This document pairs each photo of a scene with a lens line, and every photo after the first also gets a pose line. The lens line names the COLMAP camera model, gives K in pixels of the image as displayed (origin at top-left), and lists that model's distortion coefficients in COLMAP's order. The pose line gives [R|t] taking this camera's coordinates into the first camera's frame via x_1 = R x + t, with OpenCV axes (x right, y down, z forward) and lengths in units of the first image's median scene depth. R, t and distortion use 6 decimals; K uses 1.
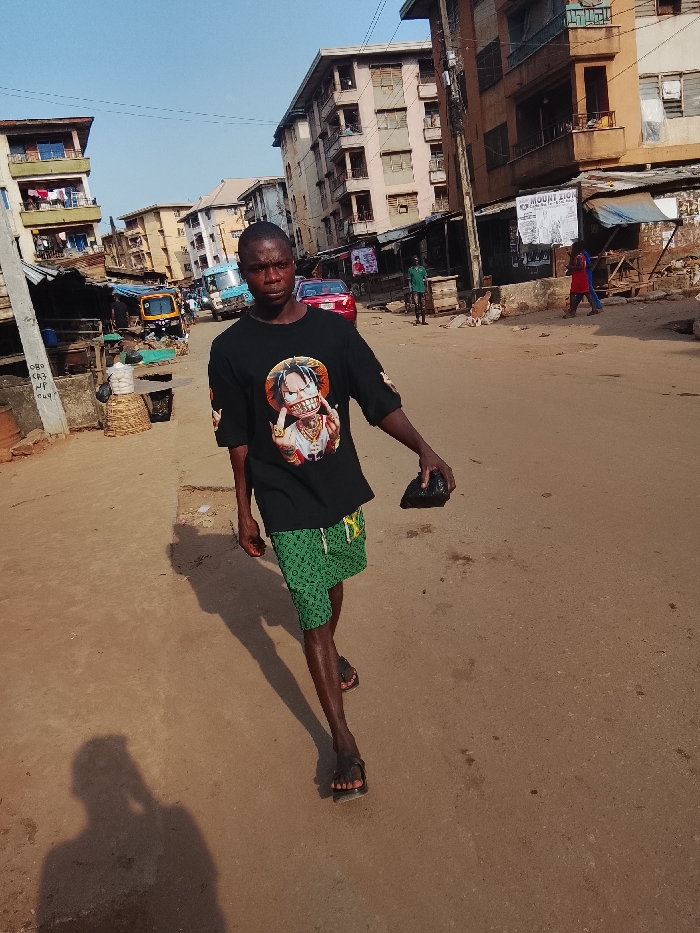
lens RADIAL K [[731.7, 0, 370.1], [0, 731.7, 469.4], [0, 0, 1]] dist [0.092163, -0.131835]
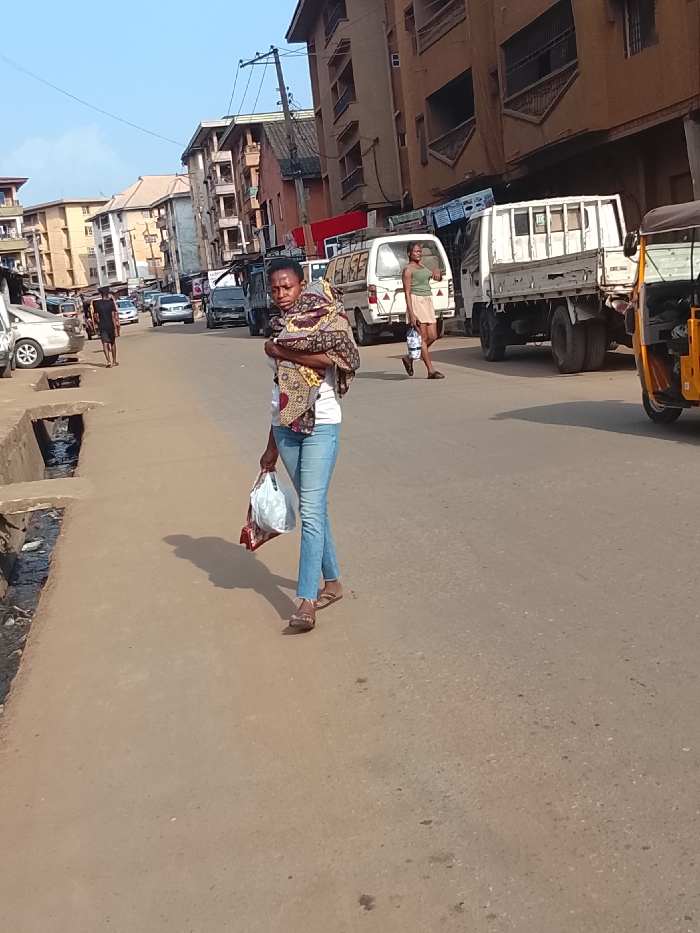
lens RADIAL K [[1474.7, 0, 362.3], [0, 1474.7, 469.4], [0, 0, 1]] dist [0.047657, 0.026155]
pose [[0.997547, 0.040418, -0.057160, 0.250220], [-0.047442, 0.990715, -0.127412, 0.225703], [0.051480, 0.129811, 0.990201, -0.948349]]
